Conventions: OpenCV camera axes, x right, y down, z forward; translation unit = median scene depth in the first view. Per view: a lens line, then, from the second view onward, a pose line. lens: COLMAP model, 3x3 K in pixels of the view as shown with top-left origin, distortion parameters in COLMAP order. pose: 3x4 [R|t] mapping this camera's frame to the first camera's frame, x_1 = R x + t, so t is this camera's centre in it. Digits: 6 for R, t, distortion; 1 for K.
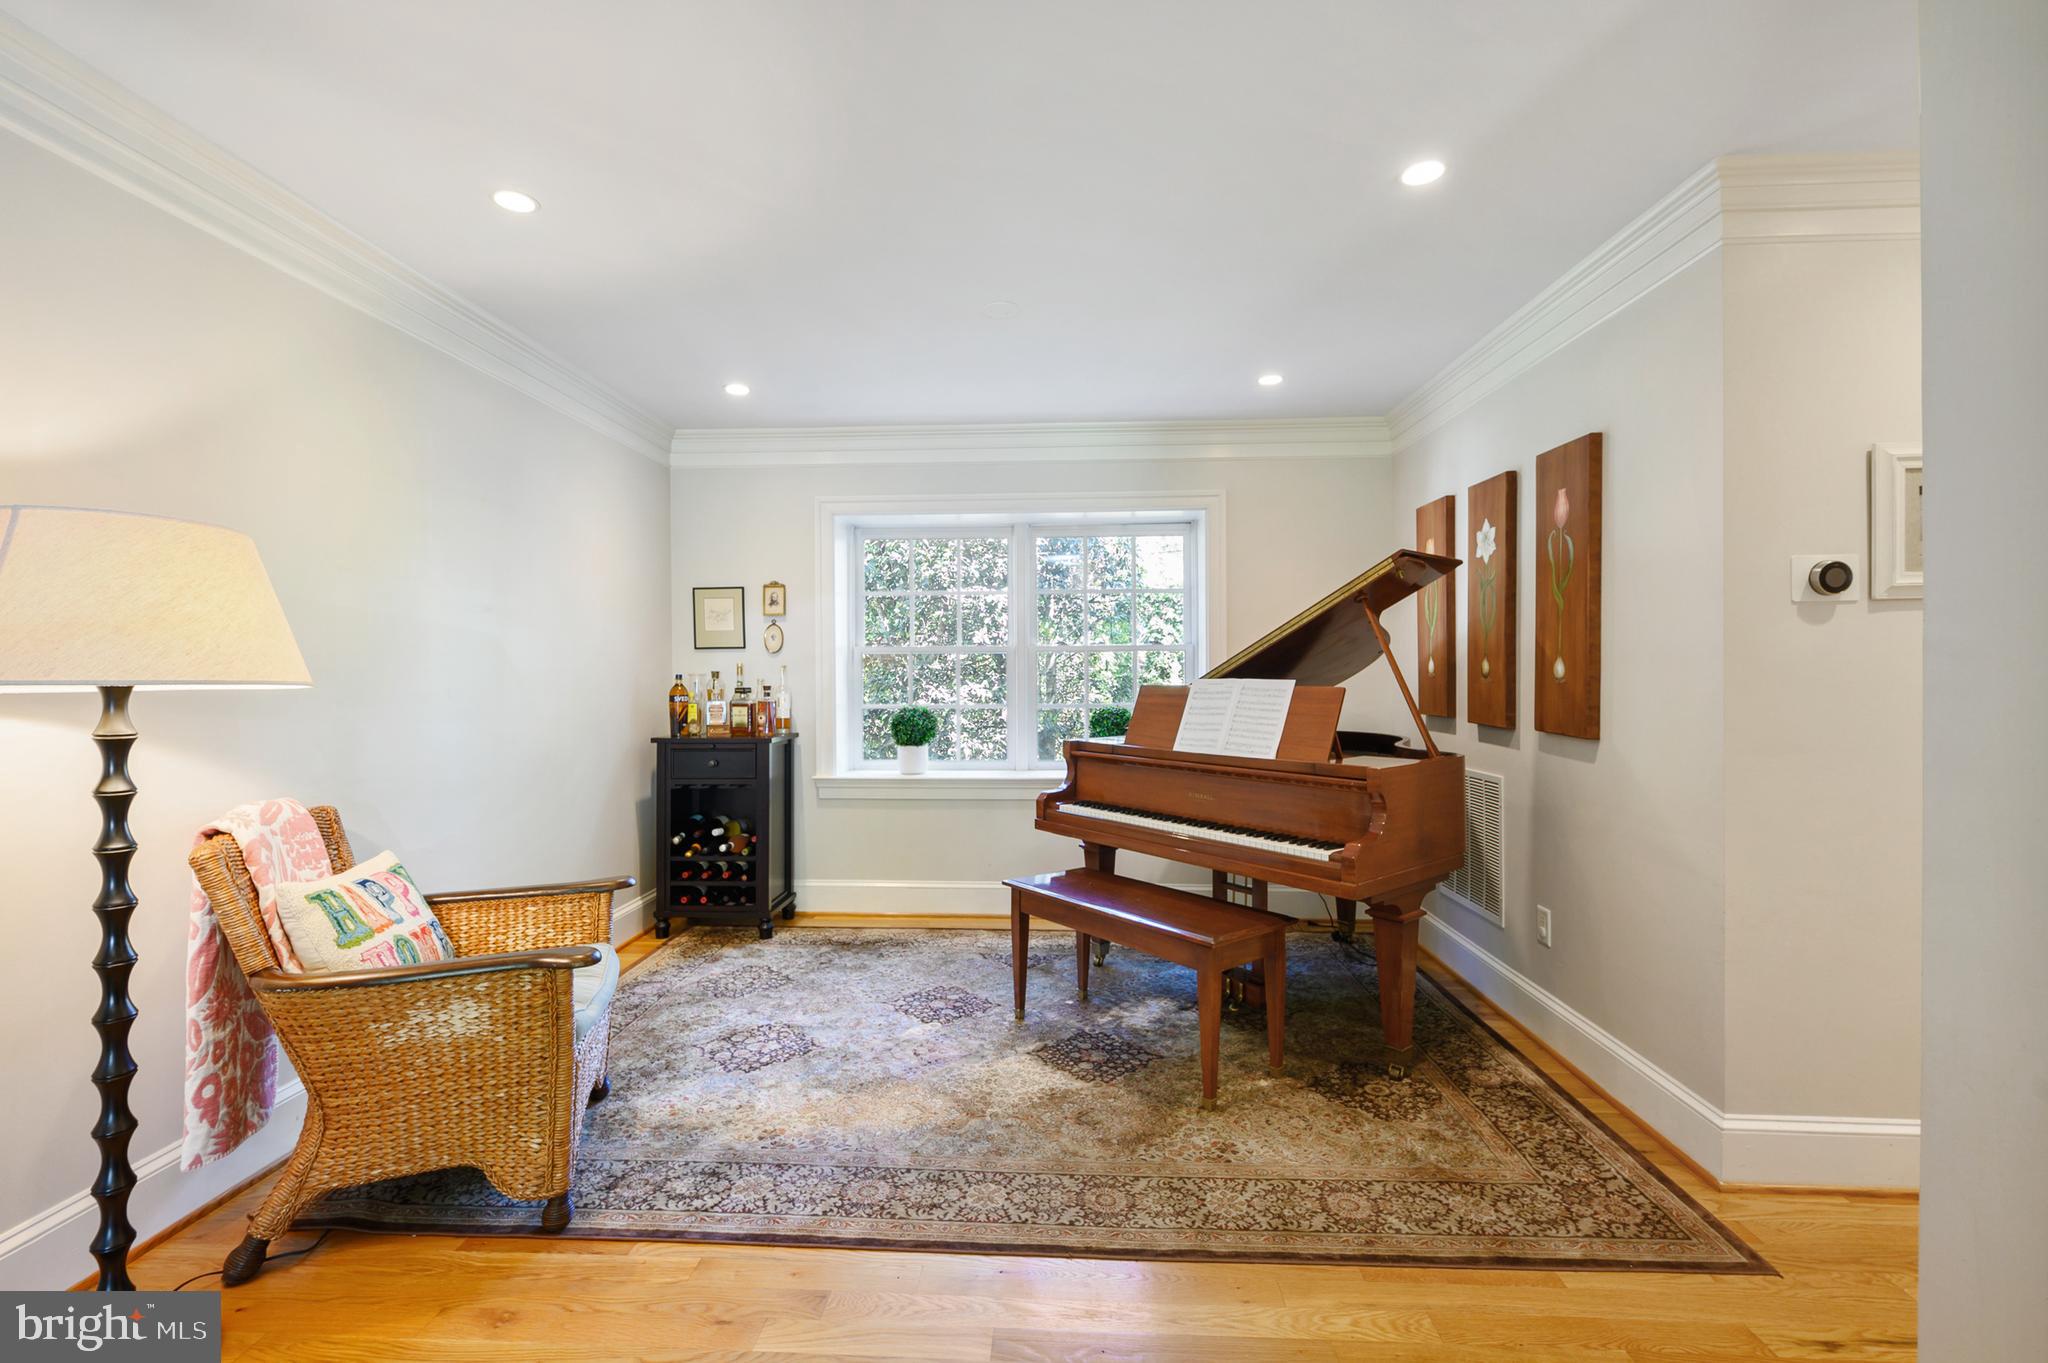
lens RADIAL K [[876.3, 0, 1020.9], [0, 876.3, 677.2], [0, 0, 1]] dist [0.001808, -0.001110]
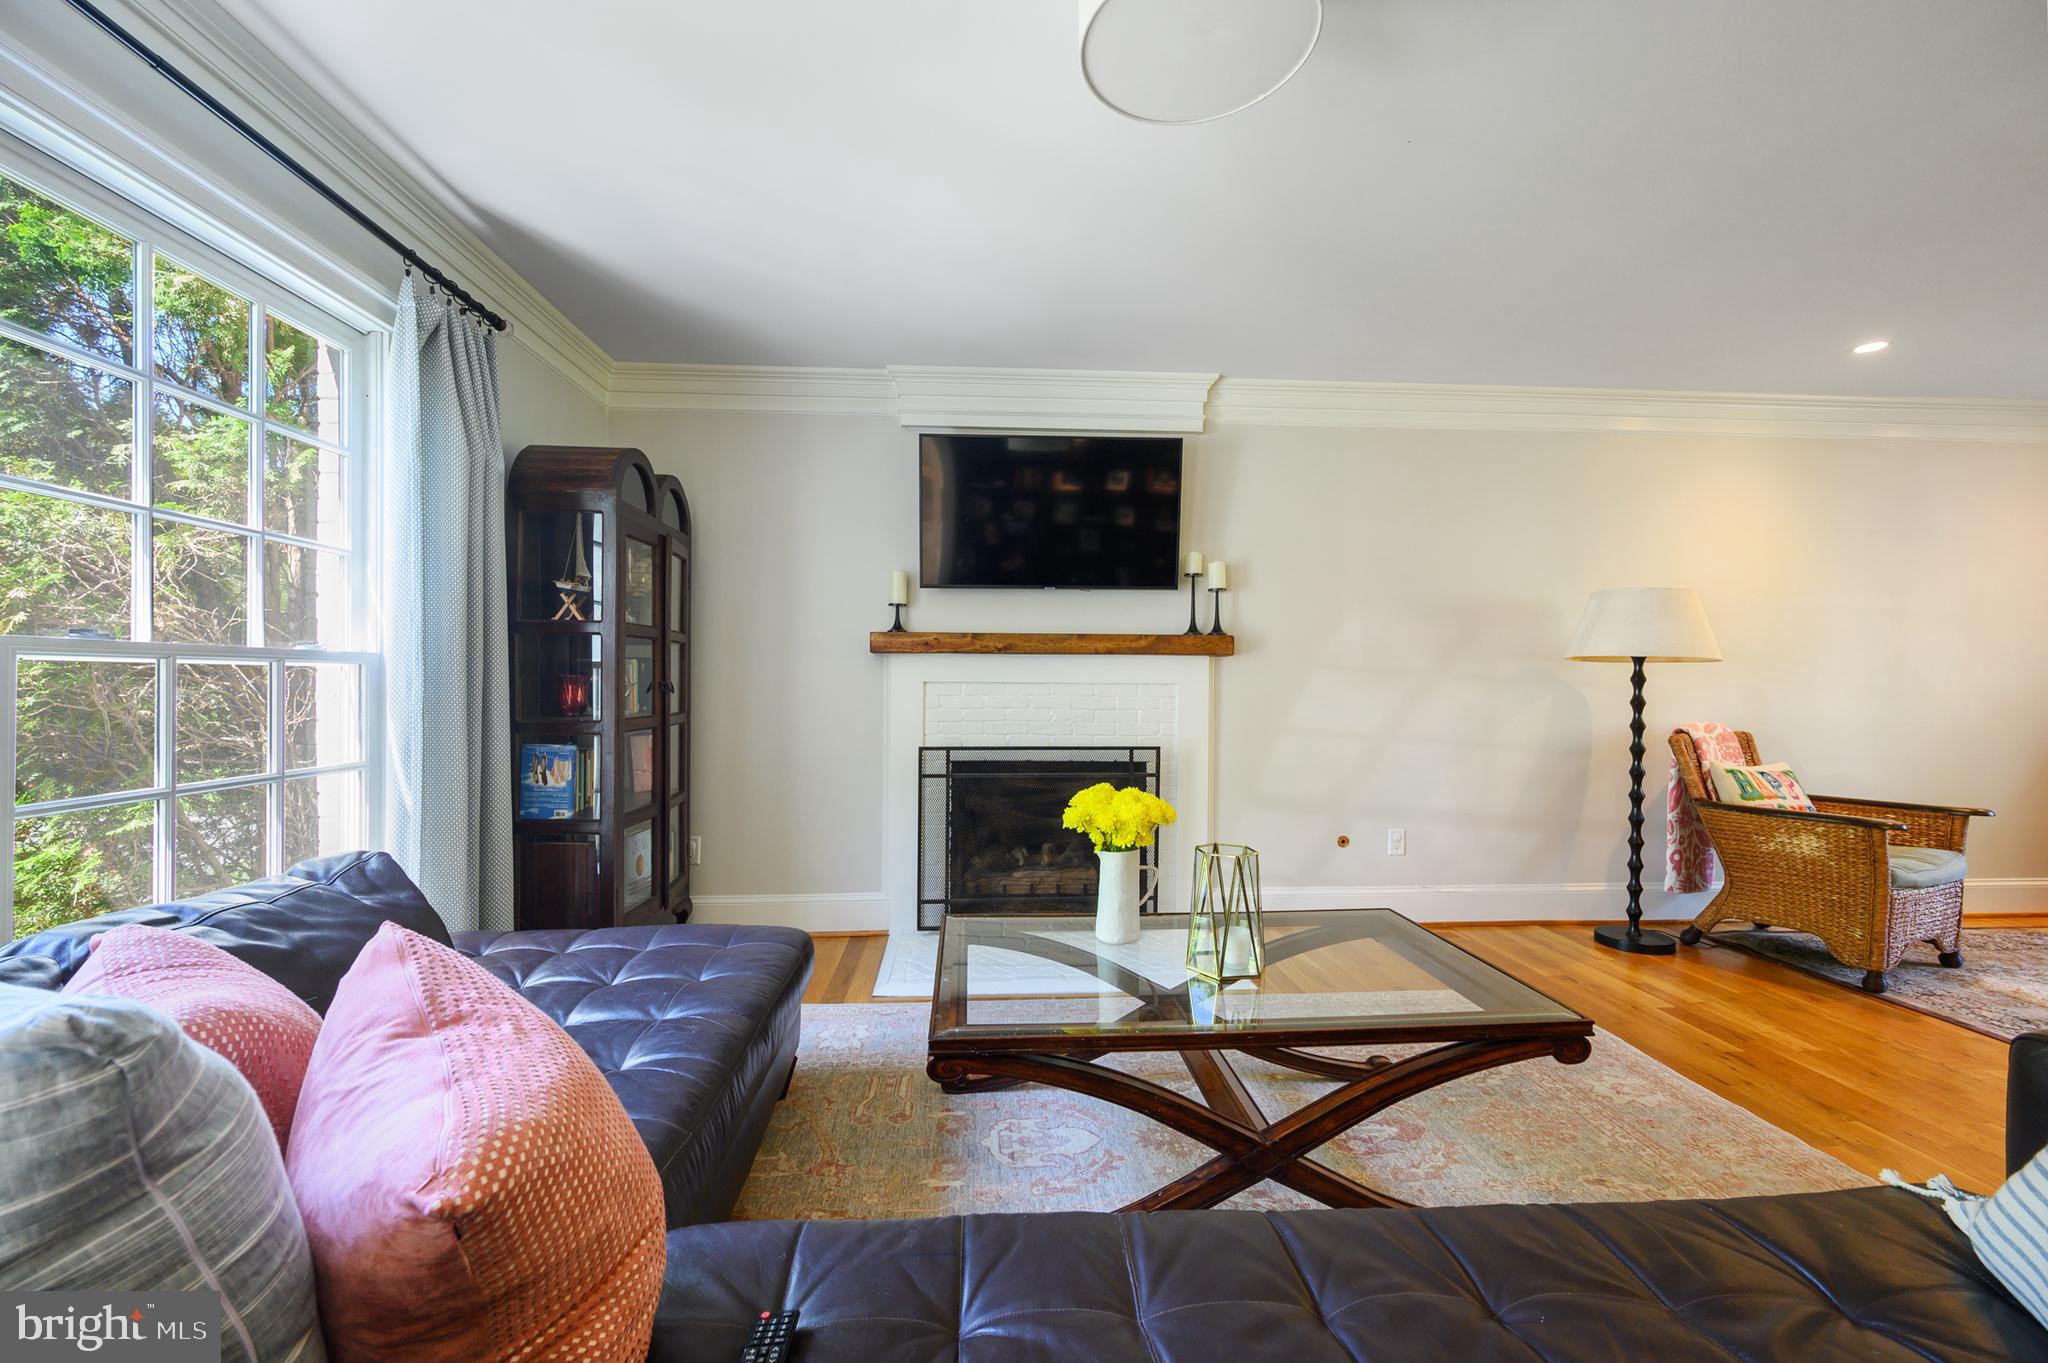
lens RADIAL K [[822.0, 0, 1005.1], [0, 822.0, 673.4], [0, 0, 1]] dist [-0.000207, 0.000225]
pose [[0.106457, 0.001670, -0.994316, 0.669316], [-0.014895, 0.999889, 0.000085, 0.052881], [0.994206, 0.014801, 0.106470, -0.632970]]
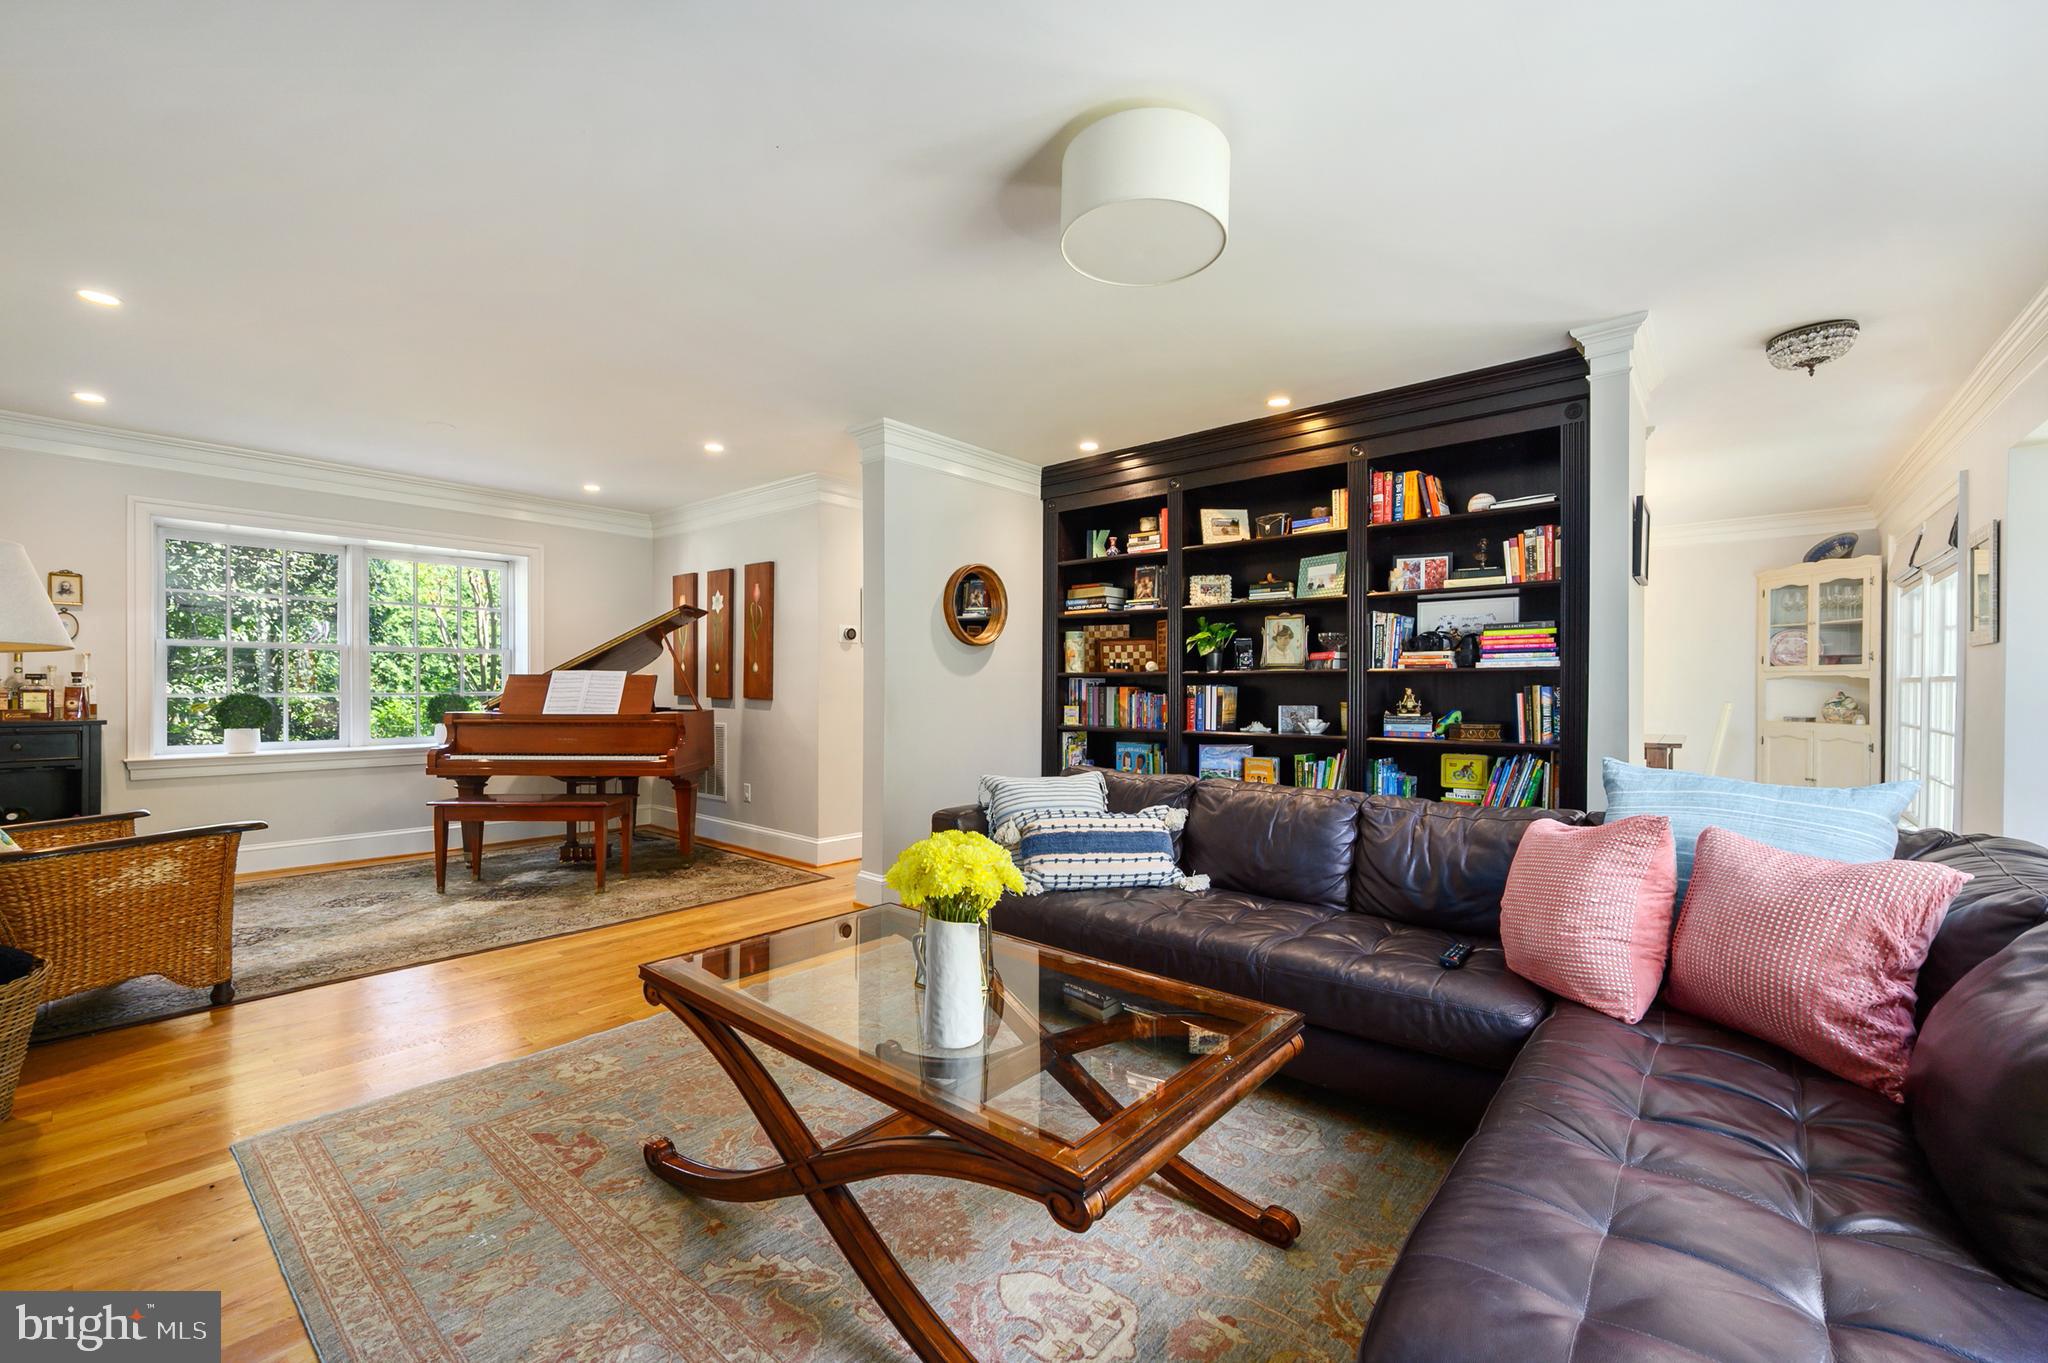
lens RADIAL K [[822.0, 0, 1021.5], [0, 822.0, 693.7], [0, 0, 1]] dist [-0.000207, 0.000225]
pose [[0.603455, -0.001516, 0.797396, -0.696784], [0.000033, 0.999998, 0.001877, 0.059435], [-0.797397, -0.001106, 0.603454, -0.854098]]
